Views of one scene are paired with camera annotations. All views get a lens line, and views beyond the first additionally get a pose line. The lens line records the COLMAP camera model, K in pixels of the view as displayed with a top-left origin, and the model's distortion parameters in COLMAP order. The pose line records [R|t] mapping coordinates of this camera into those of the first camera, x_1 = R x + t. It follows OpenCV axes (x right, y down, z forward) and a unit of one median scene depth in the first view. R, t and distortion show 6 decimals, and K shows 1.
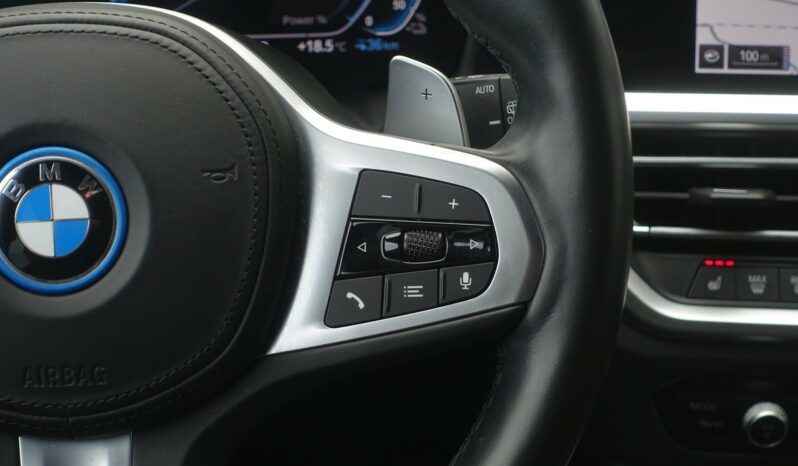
lens RADIAL K [[1504.6, 0, 399.0], [0, 1504.6, 233.0], [0, 0, 1]] dist [-0.160761, -0.036893]
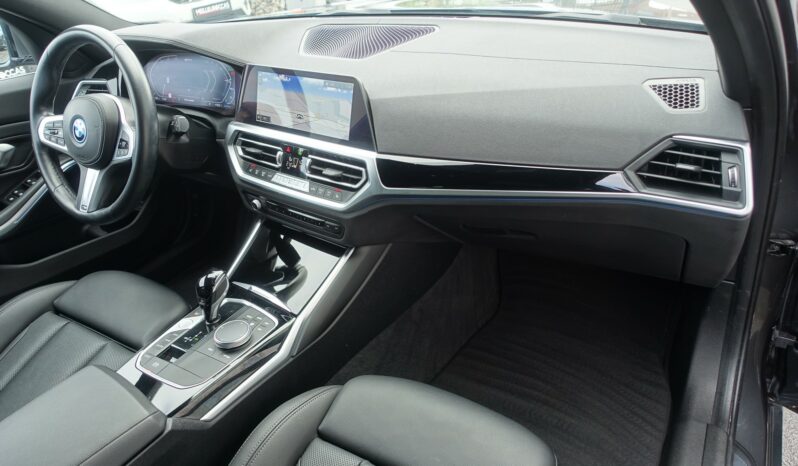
lens RADIAL K [[545.7, 0, 399.0], [0, 545.7, 233.0], [0, 0, 1]] dist [-0.003495, 0.003078]
pose [[0.804626, 0.233818, -0.545807, 1.995354], [-0.154044, 0.969933, 0.188418, -0.209548], [0.573452, -0.067528, 0.816451, -0.087242]]
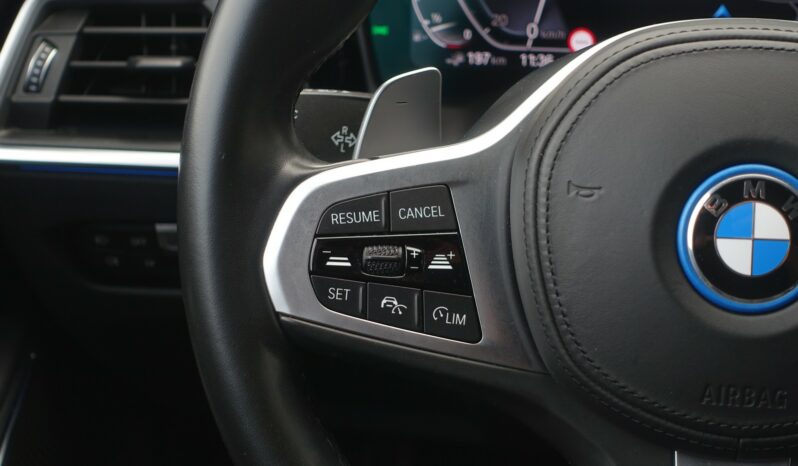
lens RADIAL K [[1501.6, 0, 399.0], [0, 1501.6, 196.3], [0, 0, 1]] dist [-0.160773, -0.125890]
pose [[0.966175, 0.084070, -0.243798, -0.206655], [-0.091588, 0.995603, -0.019647, 0.004119], [0.241075, 0.041312, 0.969627, -0.011377]]
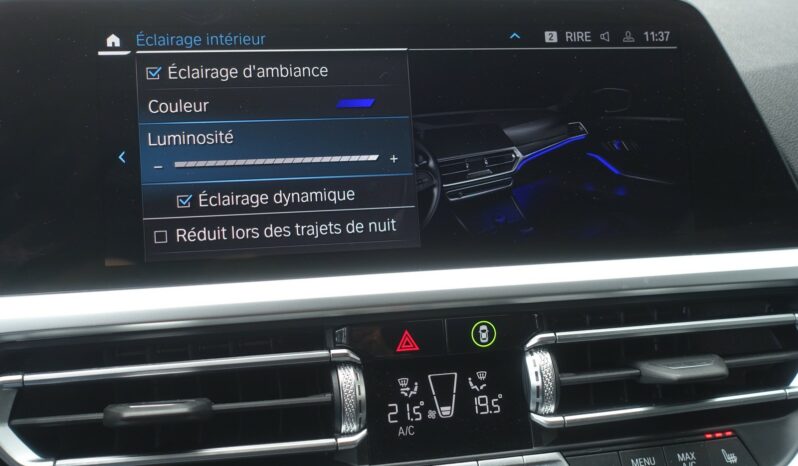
lens RADIAL K [[977.6, 0, 399.0], [0, 977.6, 233.0], [0, 0, 1]] dist [-0.011043, -0.061290]
pose [[0.963901, -0.061382, 0.259087, 0.295506], [0.101285, 0.984441, -0.143589, -0.041430], [-0.246242, 0.164647, 0.955121, 0.594088]]
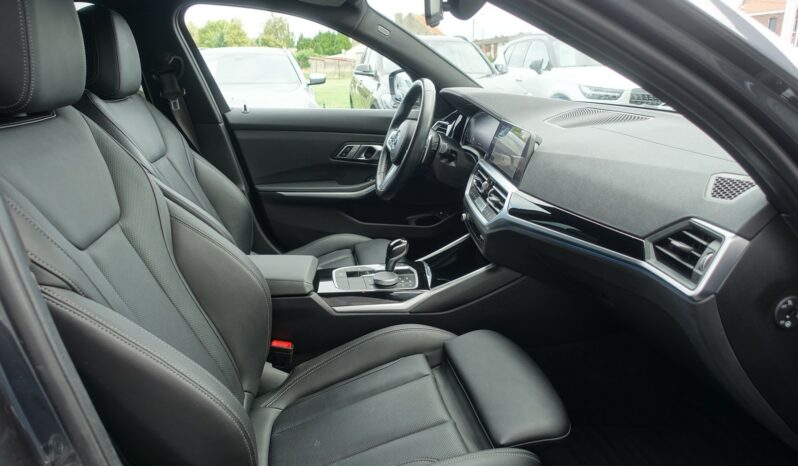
lens RADIAL K [[545.7, 0, 399.0], [0, 545.7, 233.0], [0, 0, 1]] dist [-0.003495, 0.003078]
pose [[0.078300, 0.289920, -0.953843, 3.084678], [-0.401394, 0.884969, 0.236036, -0.293335], [0.912553, 0.364385, 0.185665, 0.541699]]
